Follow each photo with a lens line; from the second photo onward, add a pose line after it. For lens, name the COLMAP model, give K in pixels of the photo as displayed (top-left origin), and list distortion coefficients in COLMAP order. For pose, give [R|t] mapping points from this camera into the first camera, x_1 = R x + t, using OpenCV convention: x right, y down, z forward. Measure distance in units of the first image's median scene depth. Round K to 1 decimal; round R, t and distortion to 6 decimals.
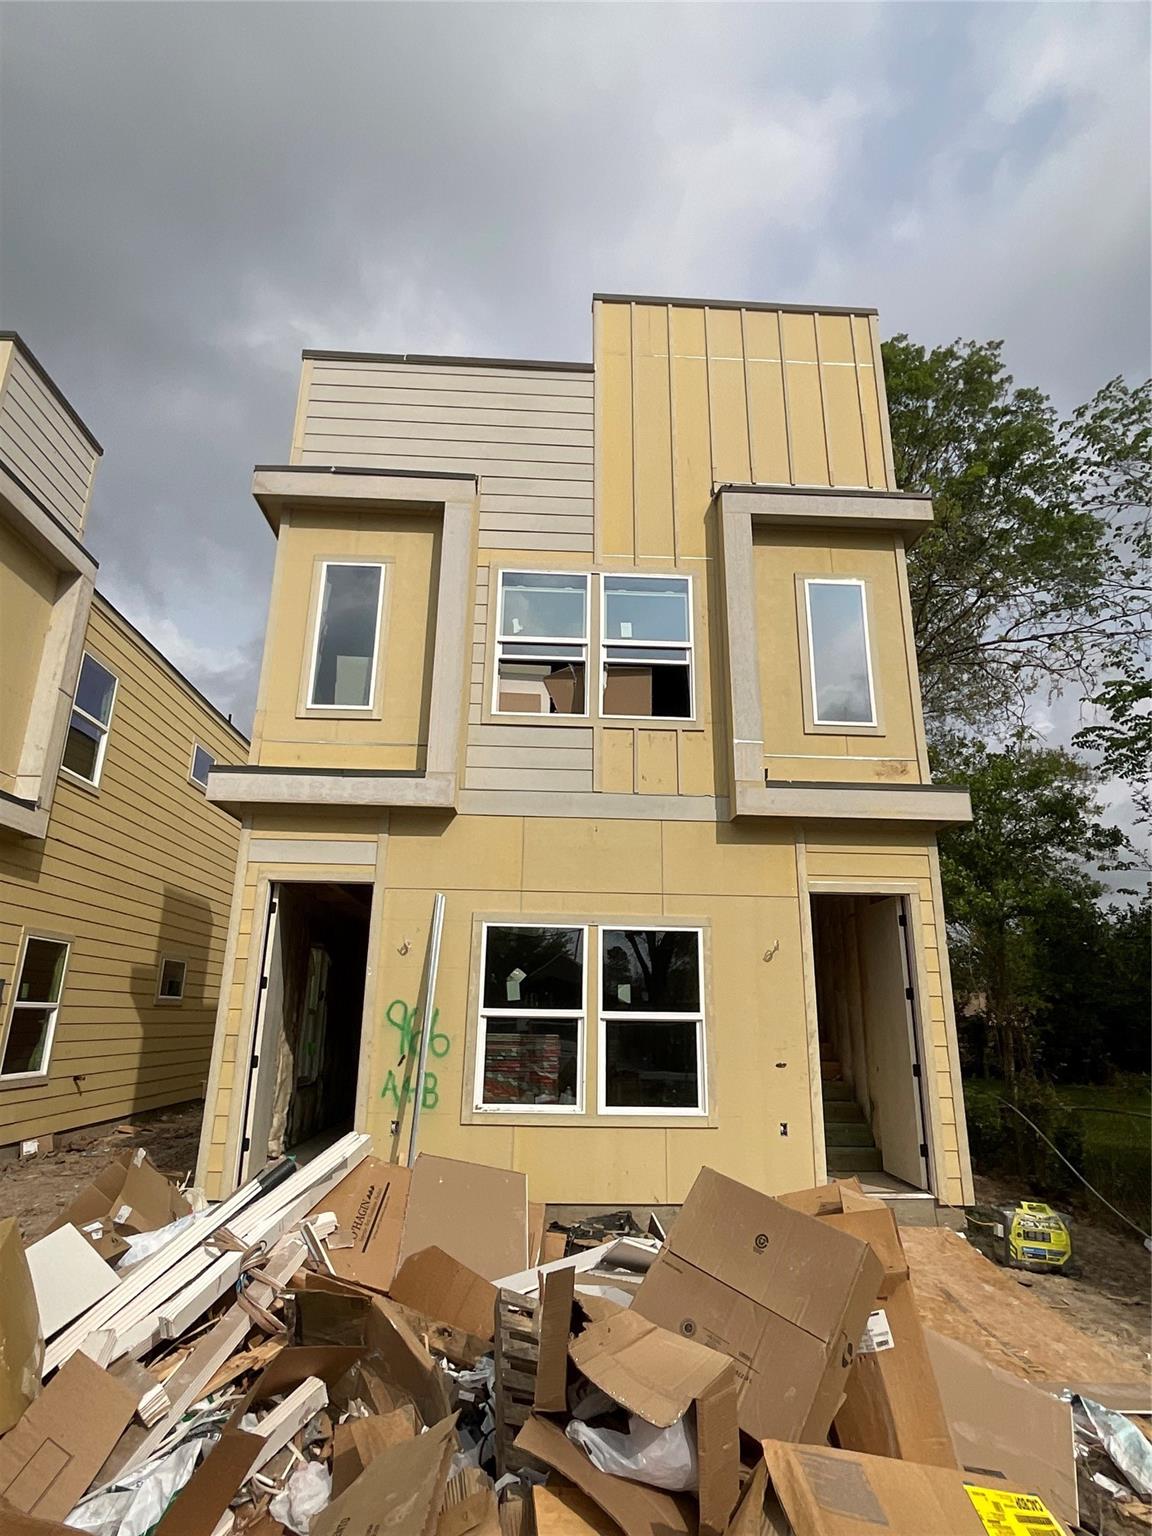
lens RADIAL K [[838.9, 0, 582.6], [0, 838.9, 758.8], [0, 0, 1]] dist [-0.003308, -0.003050]
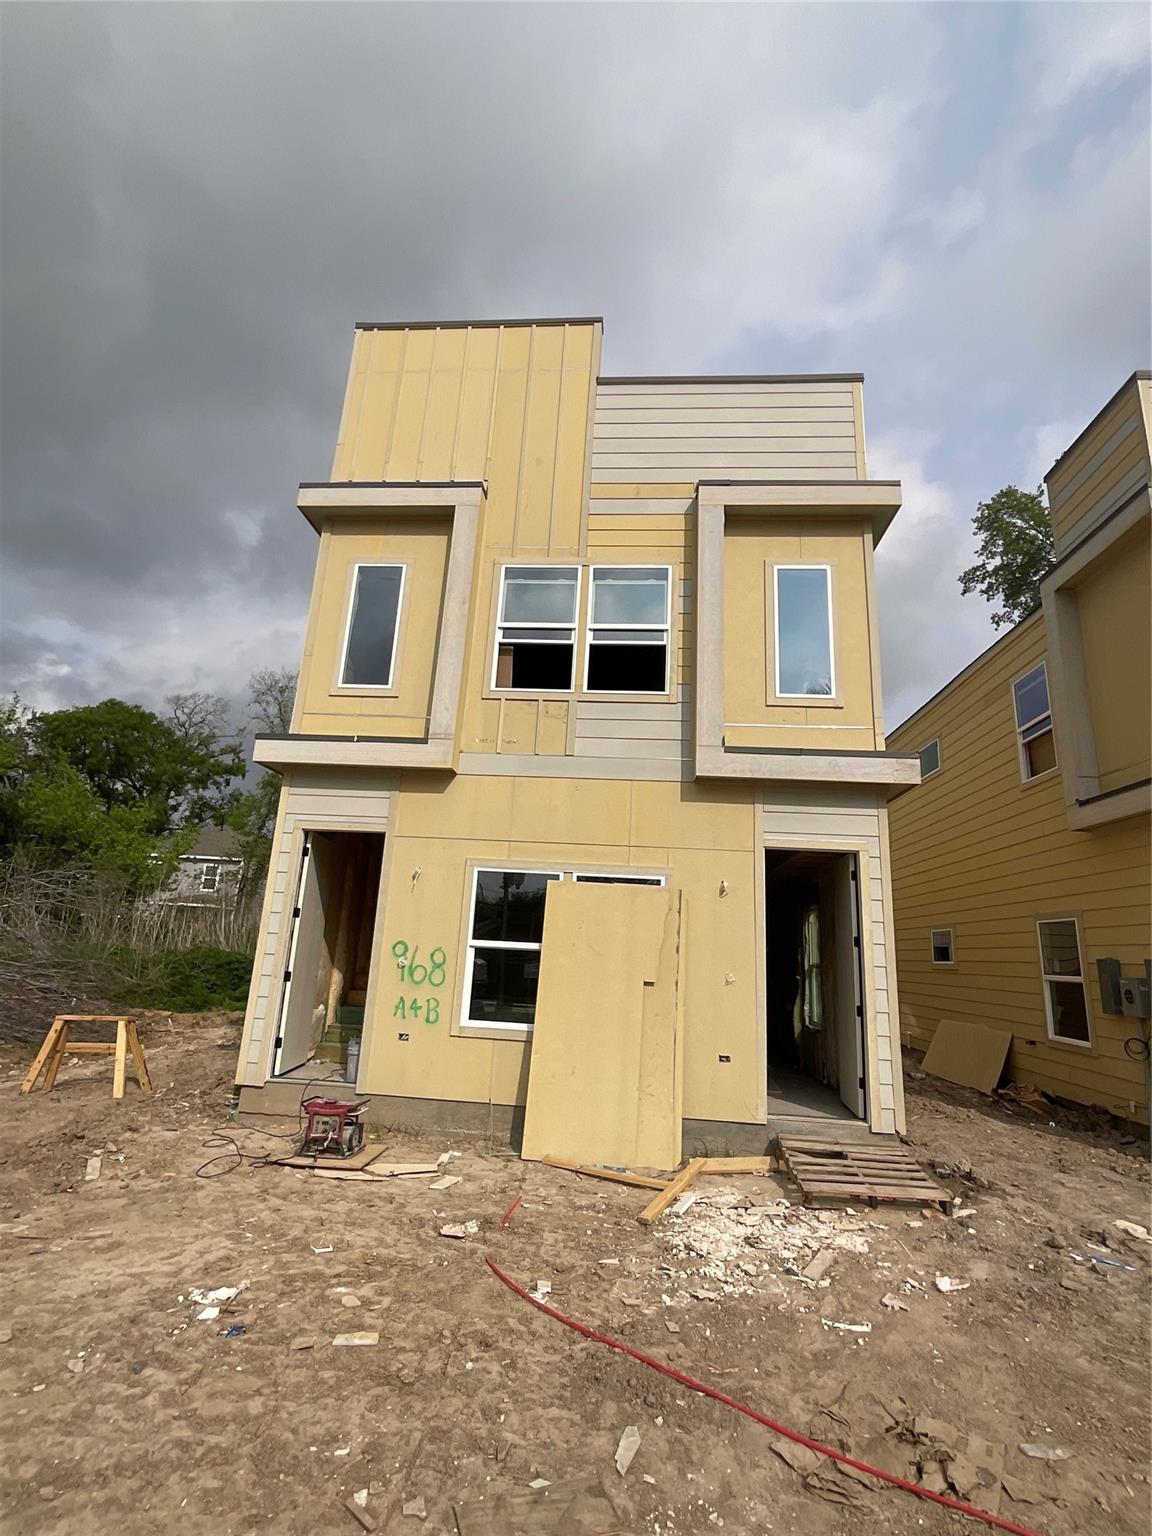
lens RADIAL K [[736.3, 0, 569.6], [0, 736.3, 751.1], [0, 0, 1]] dist [0.003164, 0.004032]
pose [[0.991315, 0.002244, -0.131488, 0.133037], [0.001264, 0.999646, 0.026585, 0.004345], [0.131501, -0.026520, 0.990961, 0.000134]]
